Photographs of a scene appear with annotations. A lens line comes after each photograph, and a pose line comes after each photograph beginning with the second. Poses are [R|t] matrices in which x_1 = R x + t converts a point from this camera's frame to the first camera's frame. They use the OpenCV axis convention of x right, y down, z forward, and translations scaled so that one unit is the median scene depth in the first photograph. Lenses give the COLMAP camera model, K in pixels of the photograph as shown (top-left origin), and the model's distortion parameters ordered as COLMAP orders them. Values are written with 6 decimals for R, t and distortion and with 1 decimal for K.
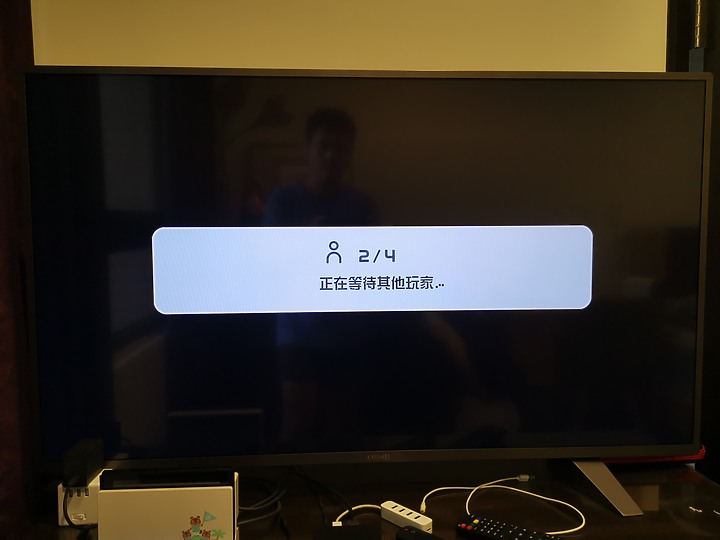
lens RADIAL K [[566.8, 0, 357.7], [0, 566.8, 267.4], [0, 0, 1]] dist [0.035546, -0.046216]
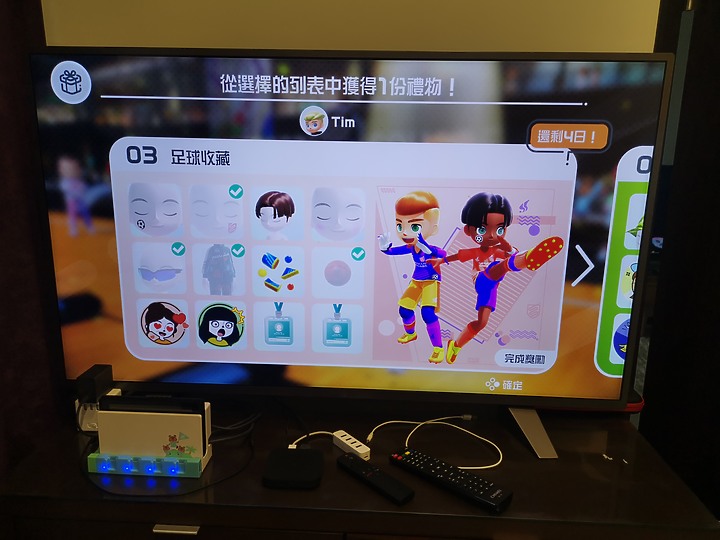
lens RADIAL K [[566.8, 0, 359.0], [0, 566.8, 268.2], [0, 0, 1]] dist [0.035546, -0.046216]
pose [[0.994170, 0.045230, -0.097883, 0.200695], [-0.028283, 0.985370, 0.168064, -0.130429], [0.104053, -0.164315, 0.980904, -0.113501]]
